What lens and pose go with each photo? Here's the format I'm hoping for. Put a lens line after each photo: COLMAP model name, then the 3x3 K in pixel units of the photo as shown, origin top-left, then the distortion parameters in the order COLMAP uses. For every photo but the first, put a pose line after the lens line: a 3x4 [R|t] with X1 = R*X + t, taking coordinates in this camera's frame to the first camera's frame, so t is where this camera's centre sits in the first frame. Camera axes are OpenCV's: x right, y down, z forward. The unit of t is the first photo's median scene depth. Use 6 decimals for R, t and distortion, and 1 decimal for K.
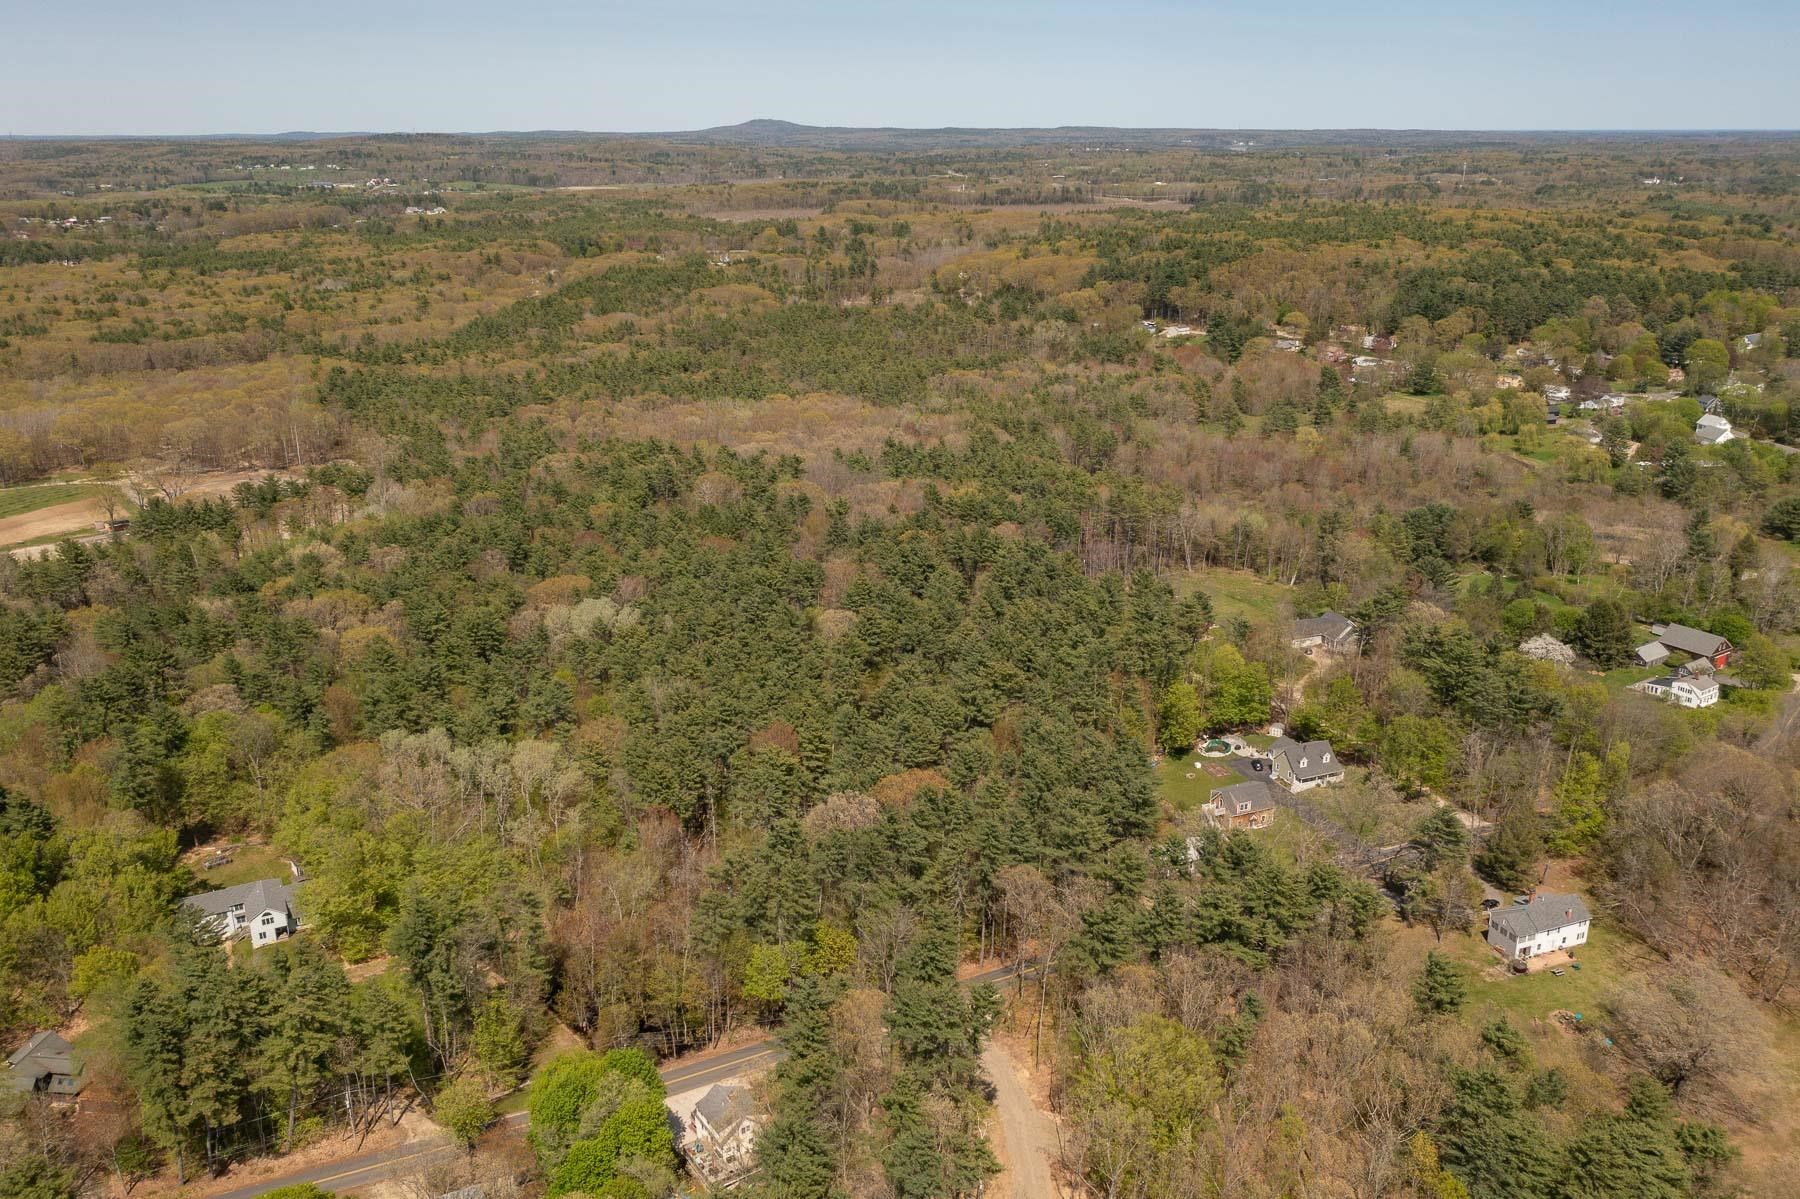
lens RADIAL K [[1423.1, 0, 906.7], [0, 1423.1, 603.0], [0, 0, 1]] dist [-0.015491, 0.014501]
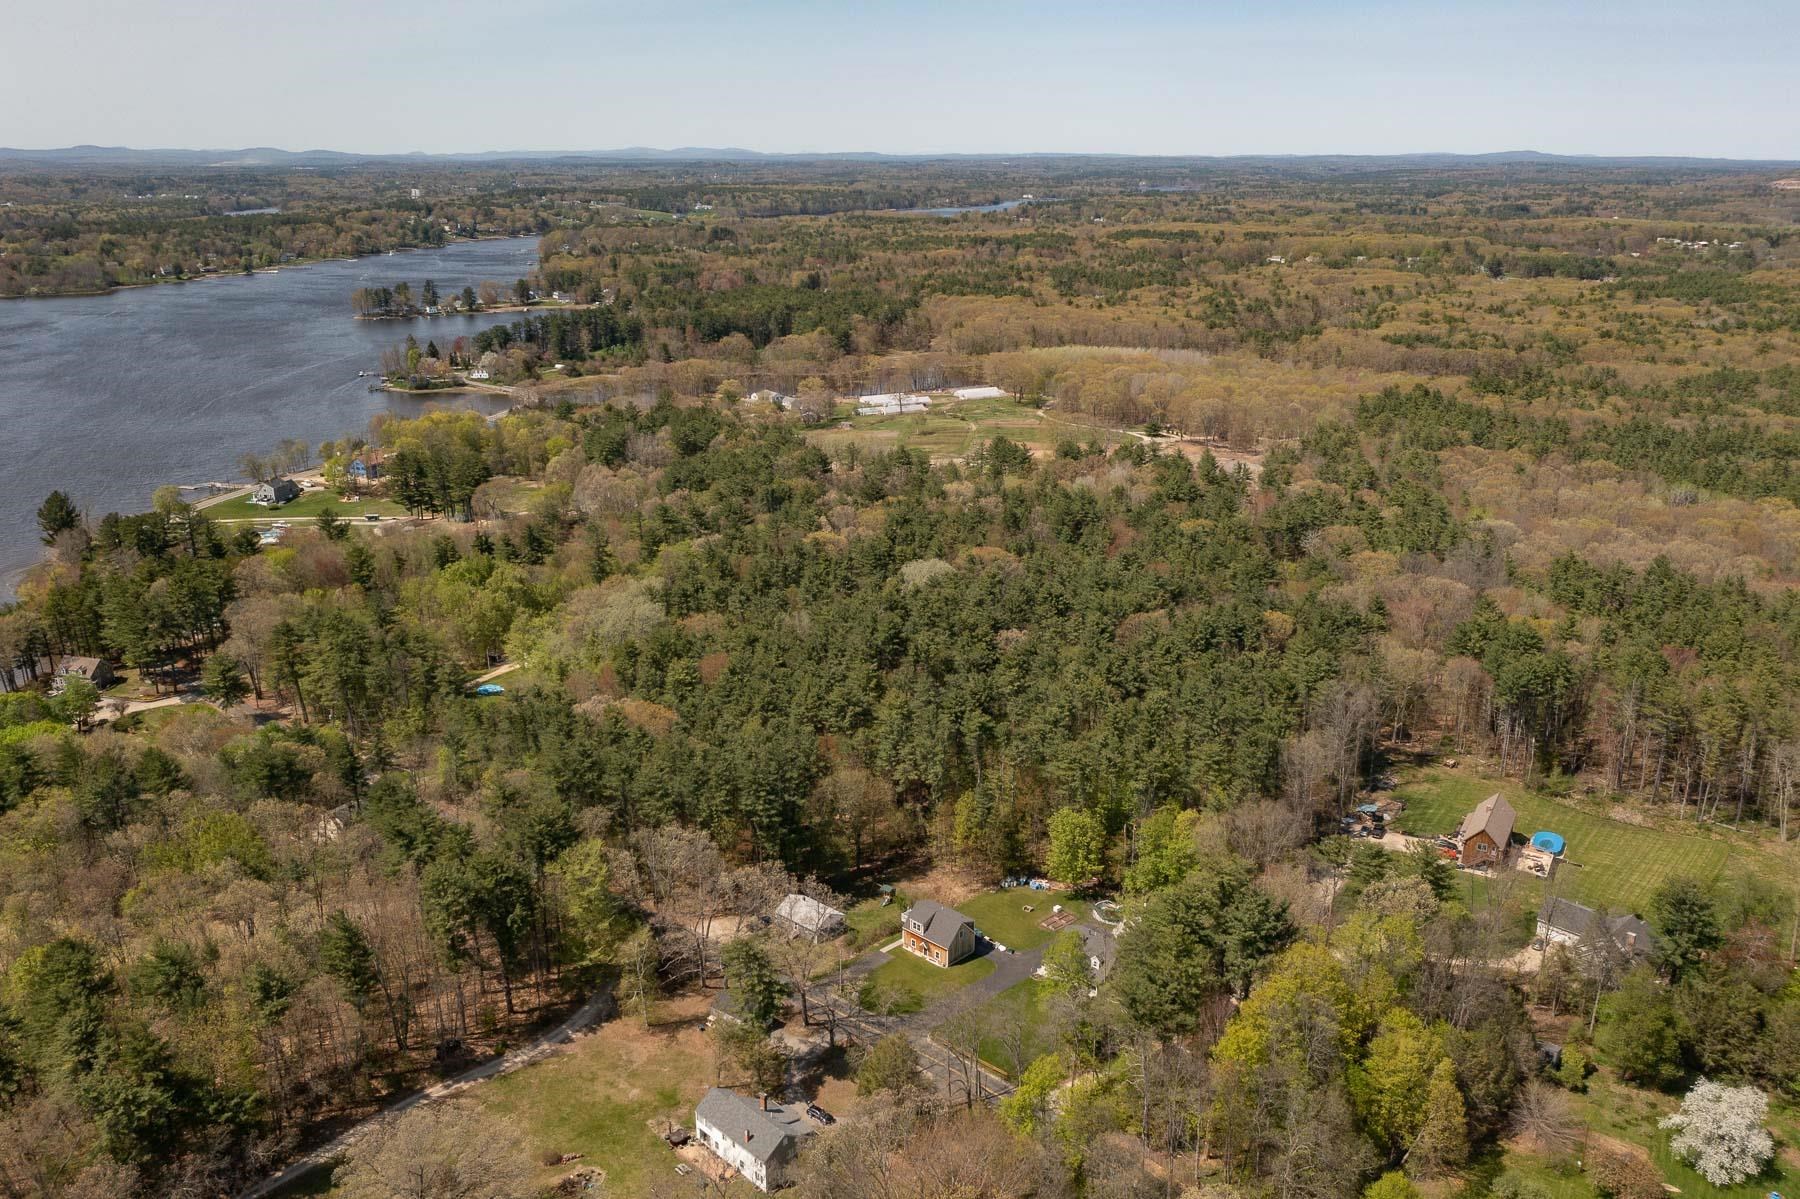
lens RADIAL K [[1423.1, 0, 896.5], [0, 1423.1, 604.9], [0, 0, 1]] dist [-0.015491, 0.014501]
pose [[0.395485, 0.281214, -0.874363, 0.115427], [-0.293928, 0.940662, 0.169590, -0.022914], [0.870171, 0.189930, 0.454675, 0.067855]]
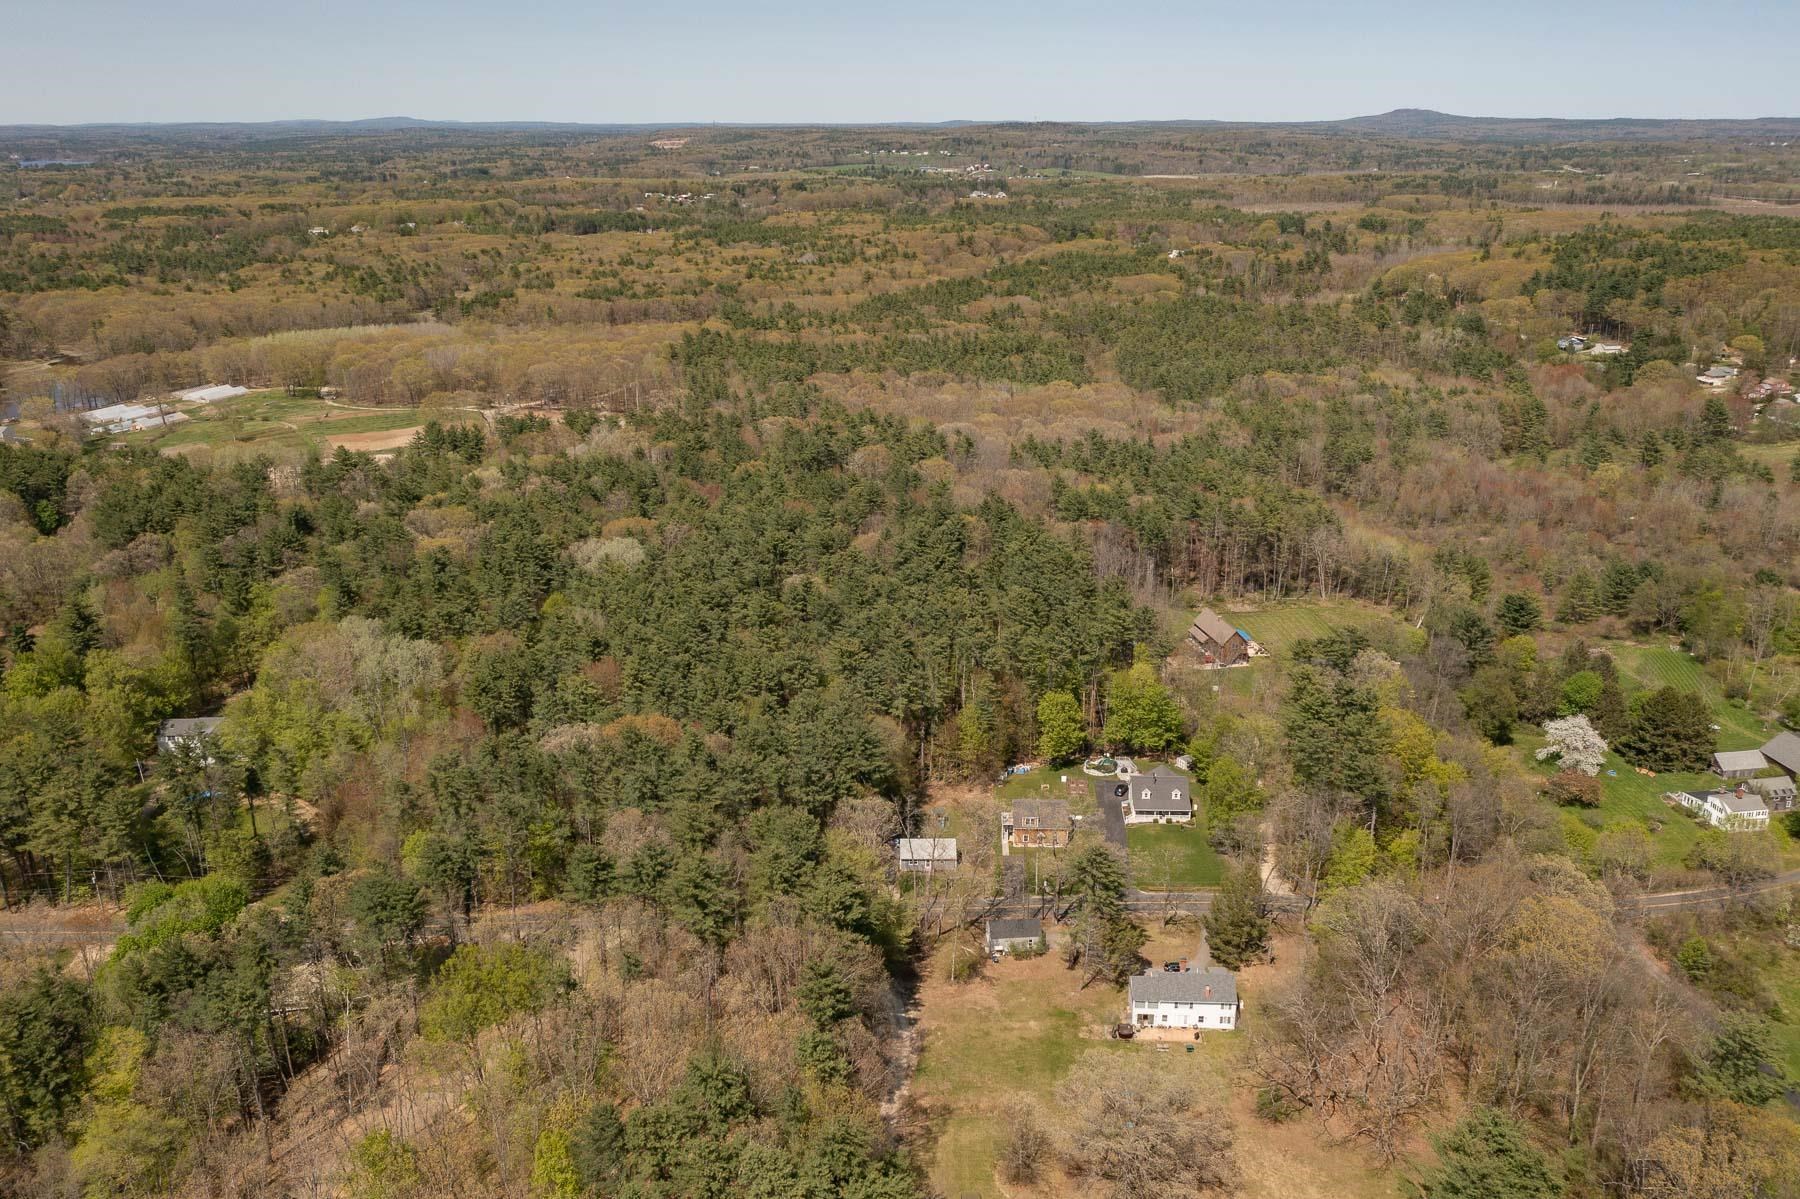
lens RADIAL K [[1423.1, 0, 896.6], [0, 1423.1, 596.8], [0, 0, 1]] dist [-0.015491, 0.014501]
pose [[0.906630, 0.134750, -0.399832, 0.063715], [-0.133704, 0.990547, 0.030652, -0.003009], [0.400182, 0.025669, 0.916076, 0.009661]]
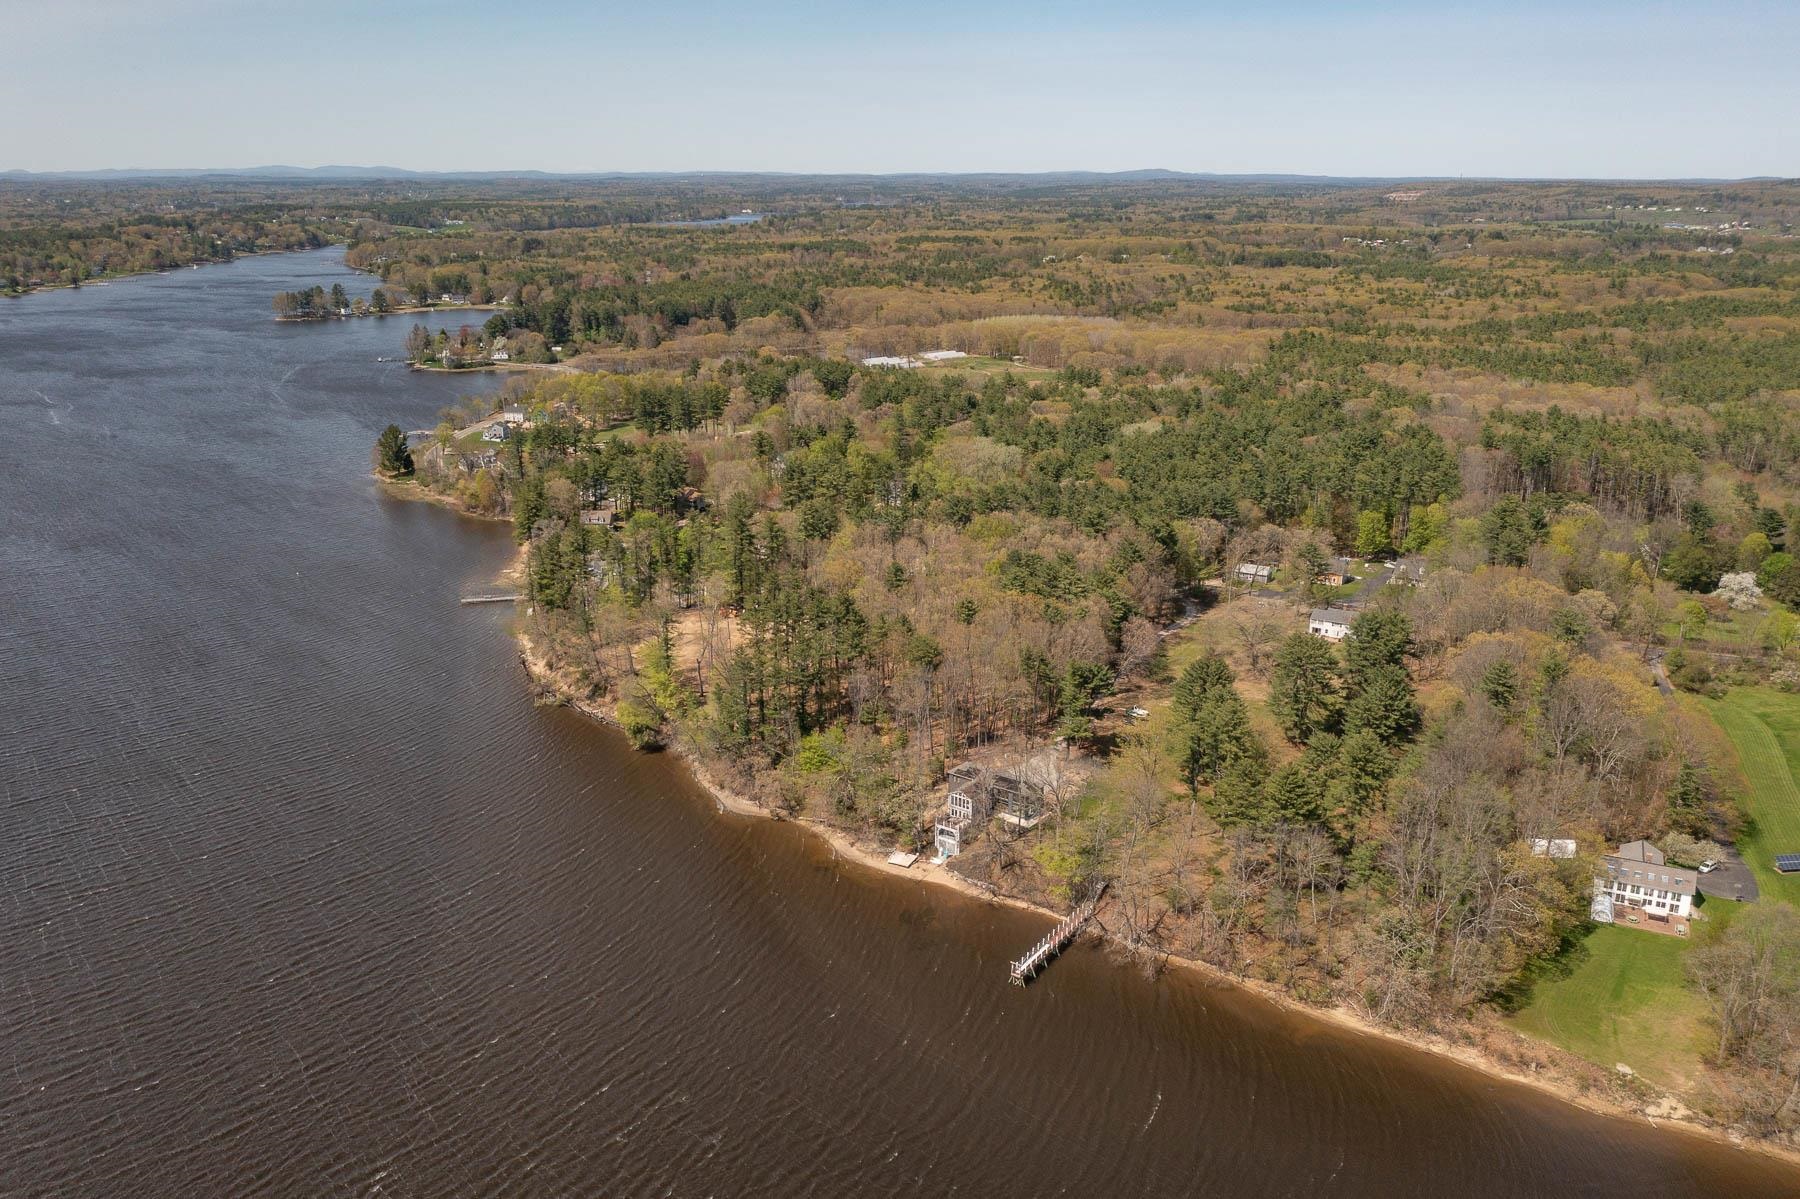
lens RADIAL K [[1423.1, 0, 900.7], [0, 1423.1, 596.7], [0, 0, 1]] dist [-0.015491, 0.014501]
pose [[0.598261, 0.232934, -0.766698, 0.147467], [-0.257836, 0.961890, 0.091044, 0.018557], [0.758686, 0.143214, 0.635520, -0.047798]]
